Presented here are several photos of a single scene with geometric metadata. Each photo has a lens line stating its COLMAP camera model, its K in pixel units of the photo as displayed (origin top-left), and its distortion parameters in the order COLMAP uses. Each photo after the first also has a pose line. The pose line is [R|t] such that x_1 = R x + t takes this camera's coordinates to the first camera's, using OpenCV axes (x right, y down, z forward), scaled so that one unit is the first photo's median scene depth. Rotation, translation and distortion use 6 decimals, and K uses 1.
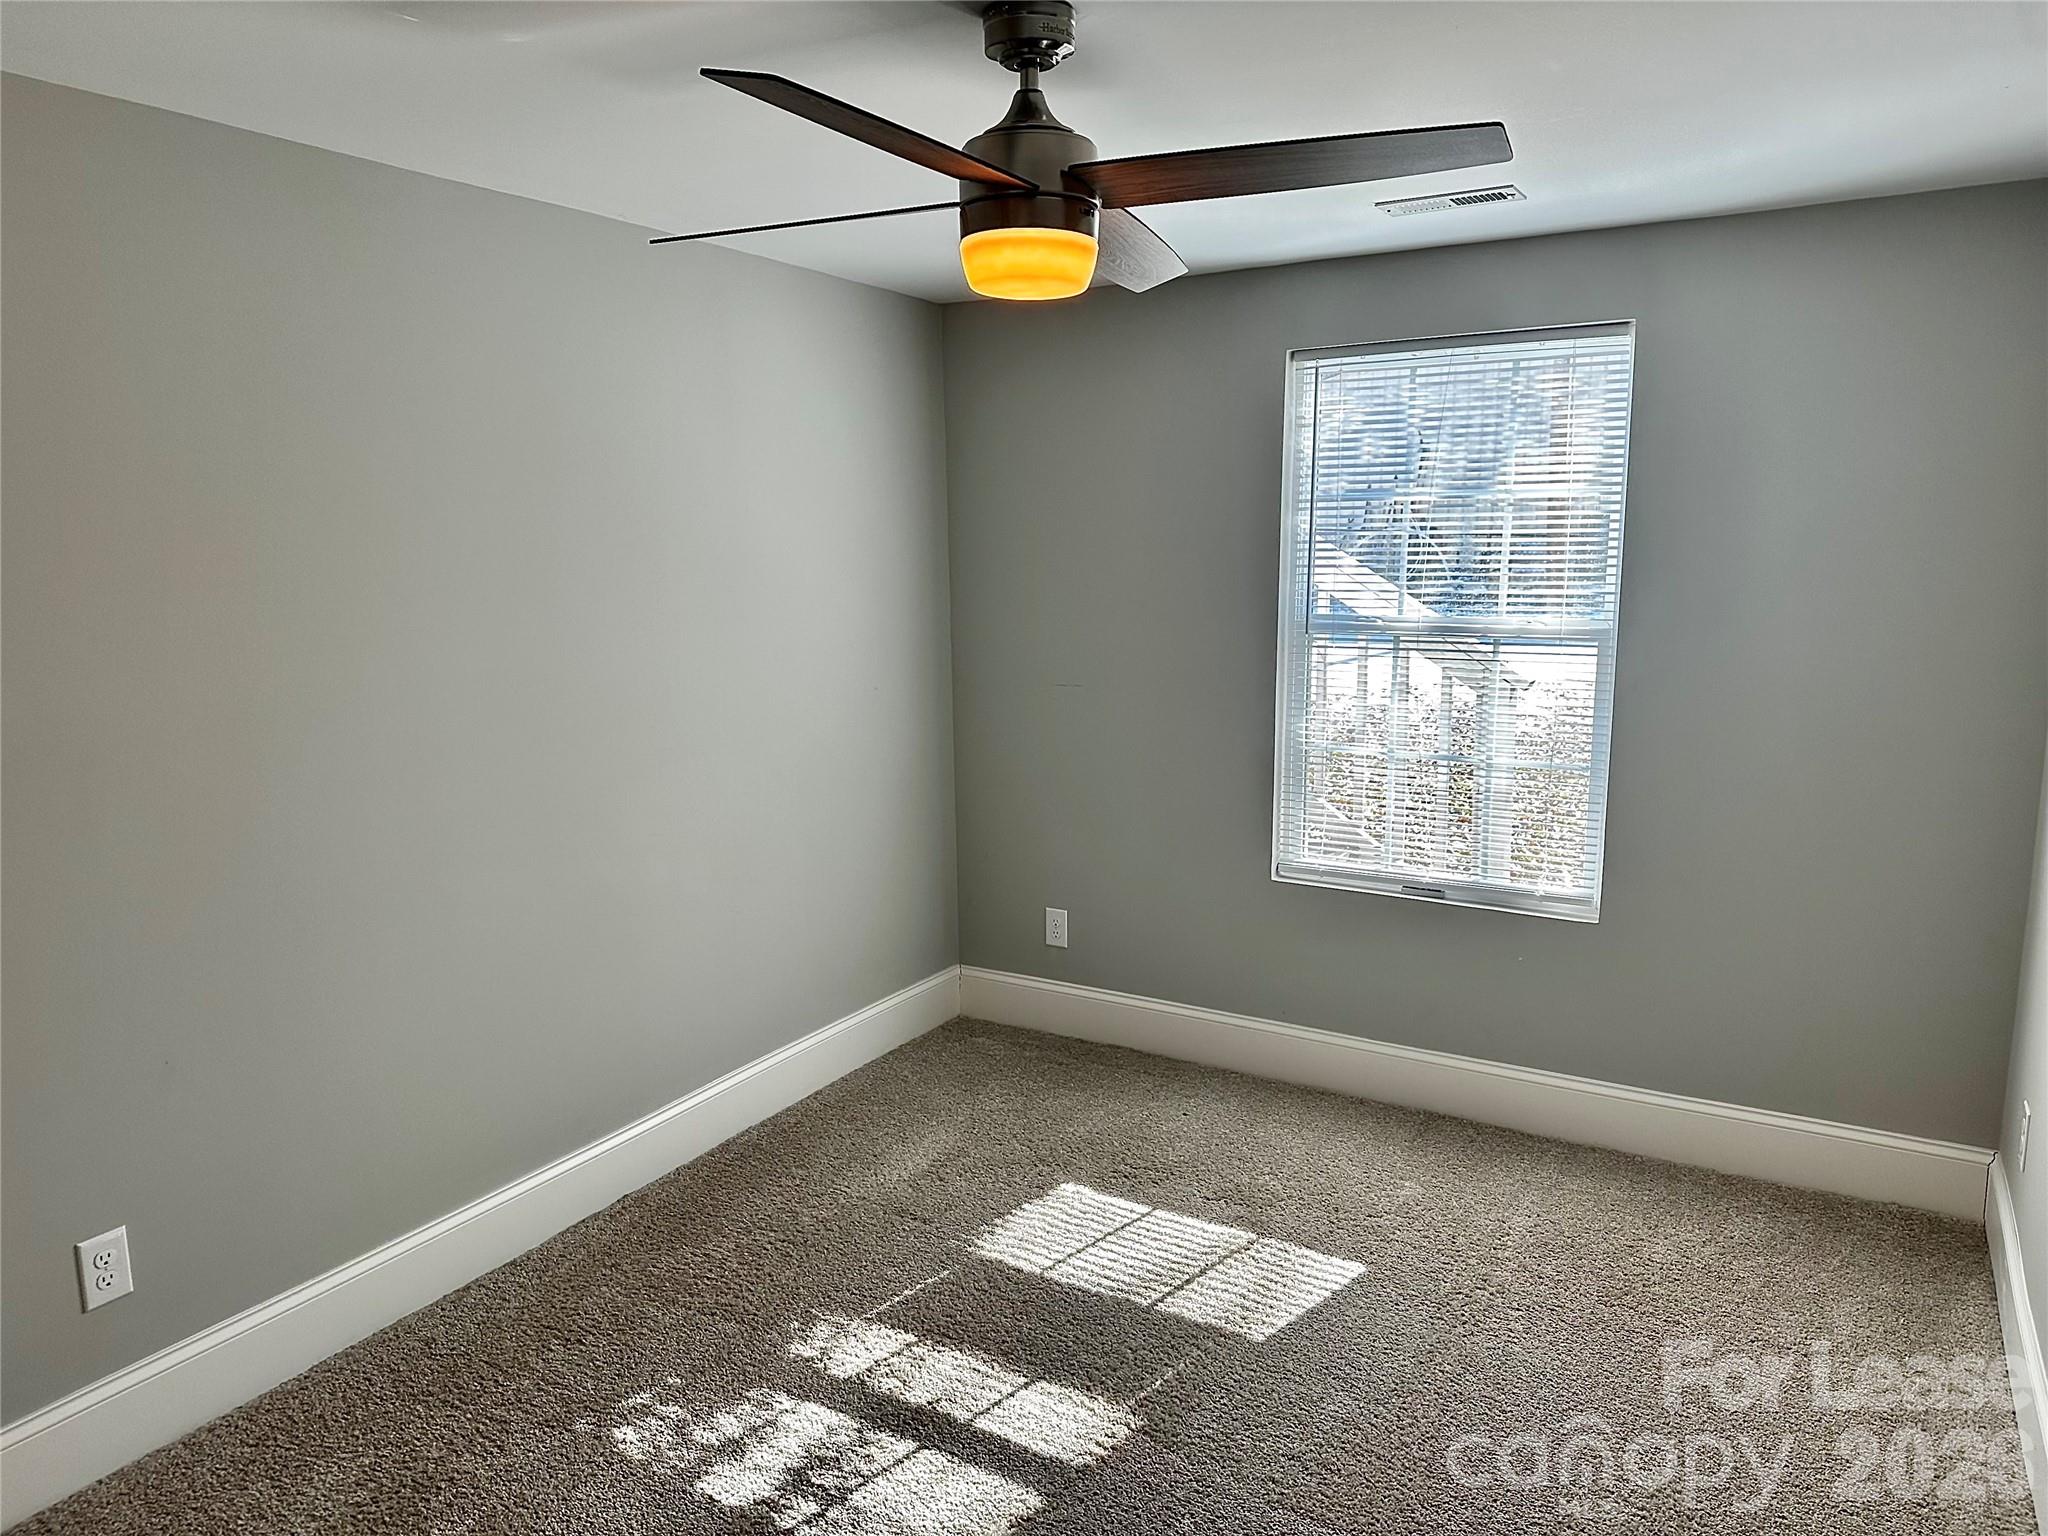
lens RADIAL K [[1423.9, 0, 1024.0], [0, 1423.9, 768.0], [0, 0, 1]] dist [0.061601, -0.081554]
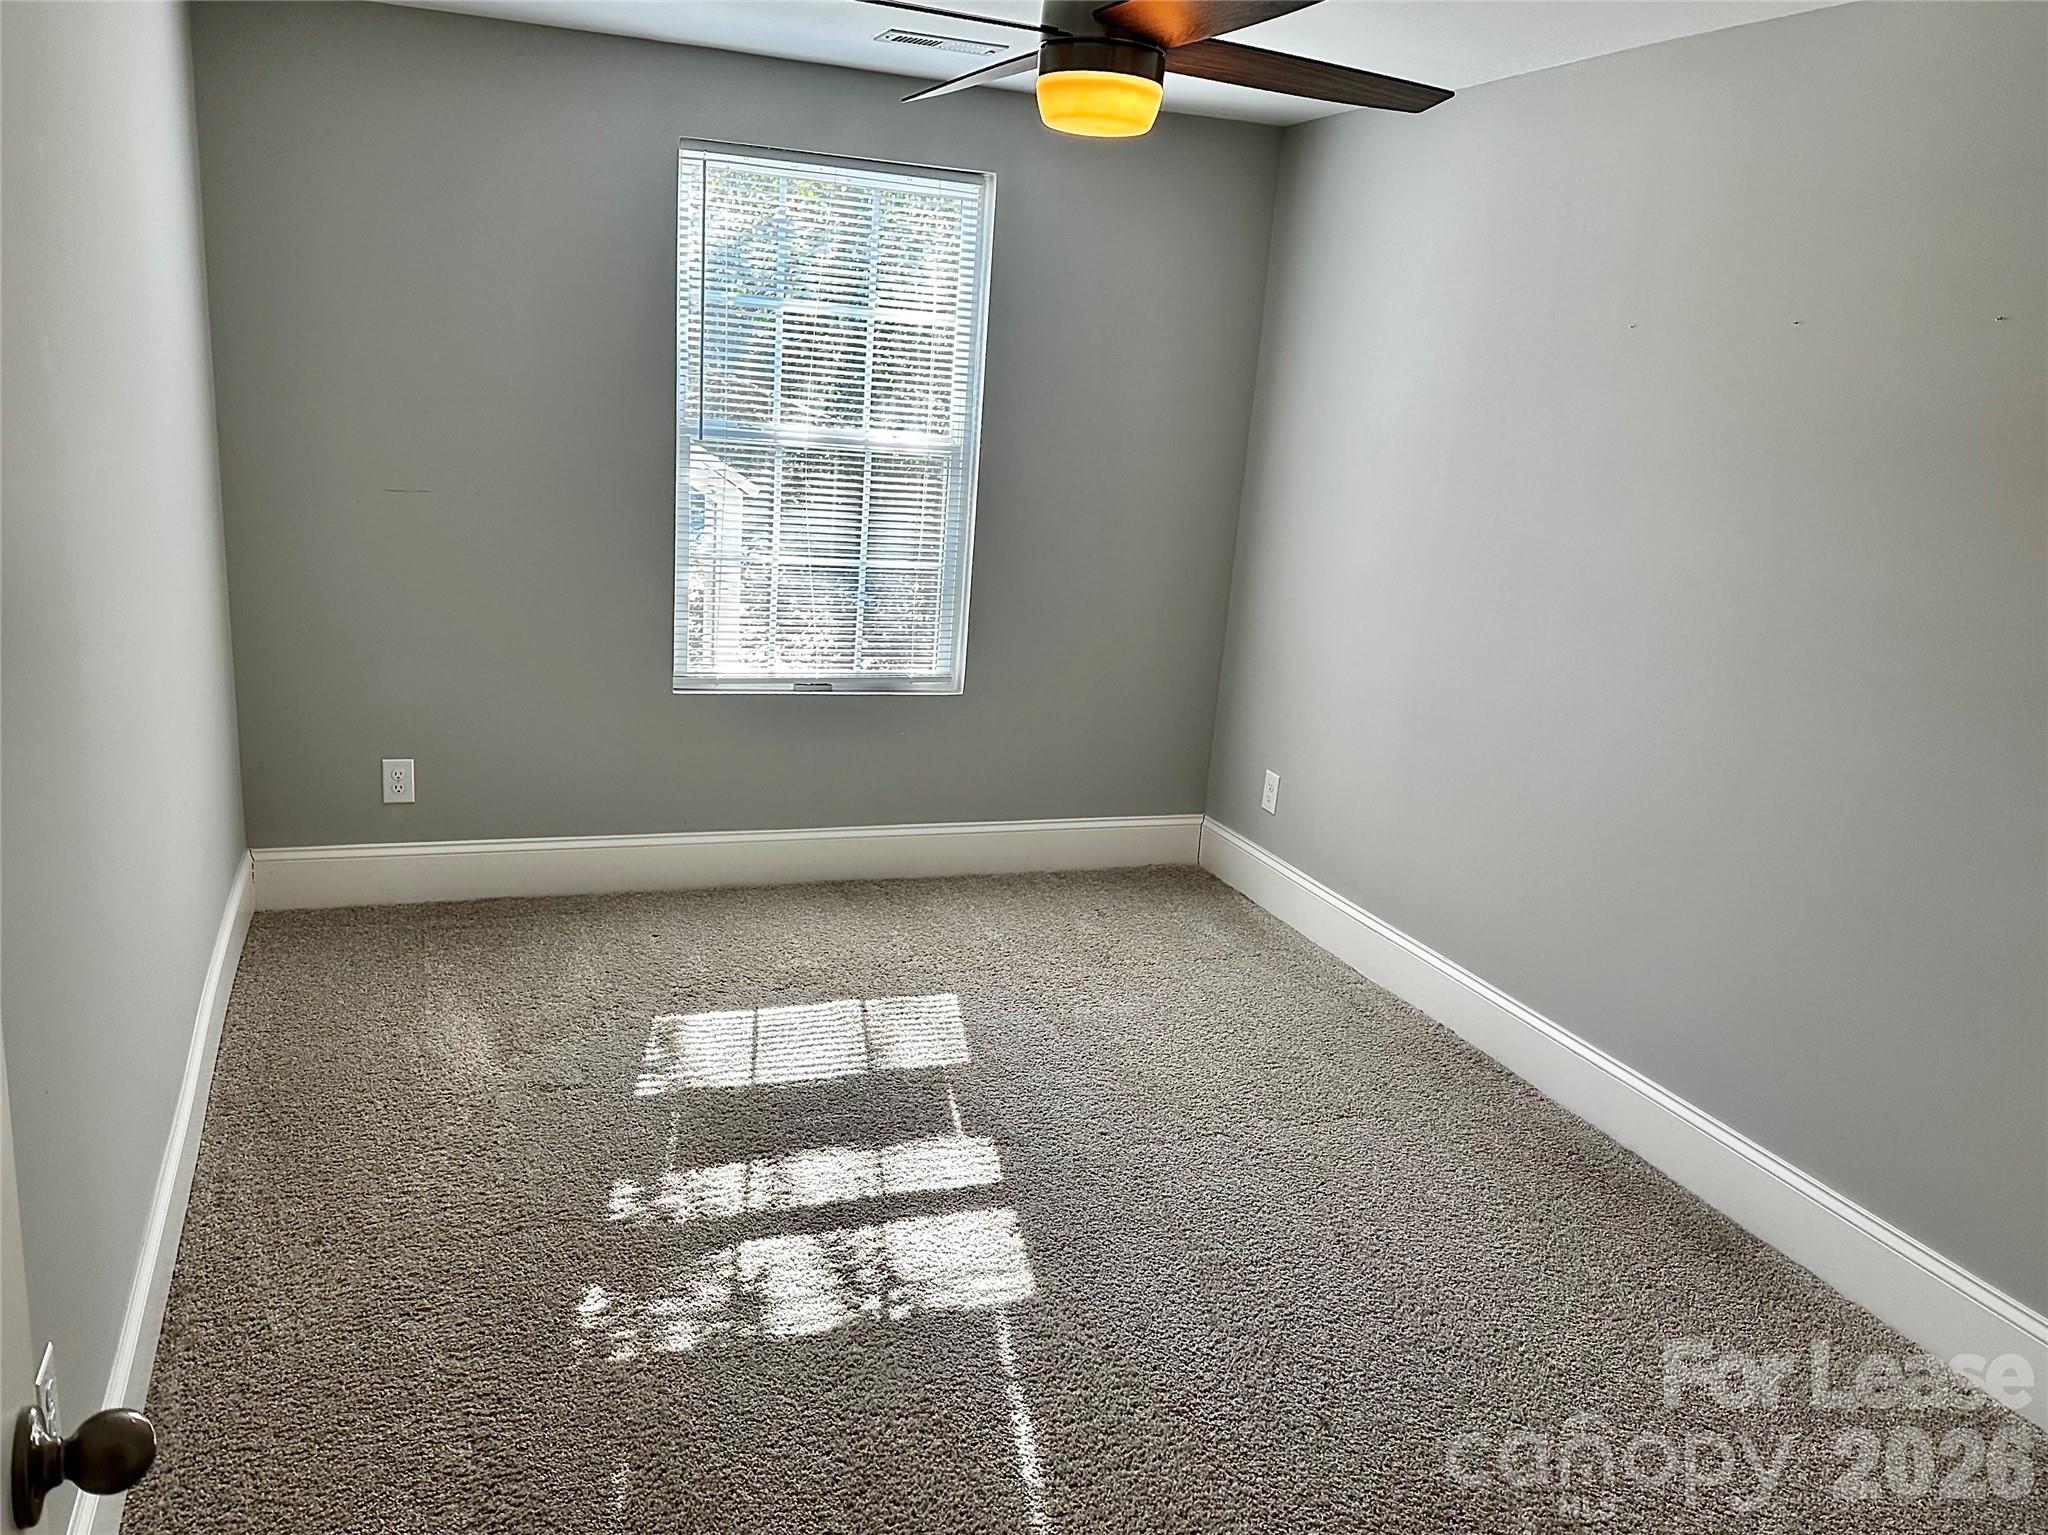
lens RADIAL K [[1530.7, 0, 1024.0], [0, 1530.7, 767.5], [0, 0, 1]] dist [0.164921, -0.113296]
pose [[0.625394, -0.145972, 0.766534, -0.546357], [0.053102, 0.988031, 0.144828, -0.014606], [-0.778500, -0.049870, 0.625660, 0.141599]]
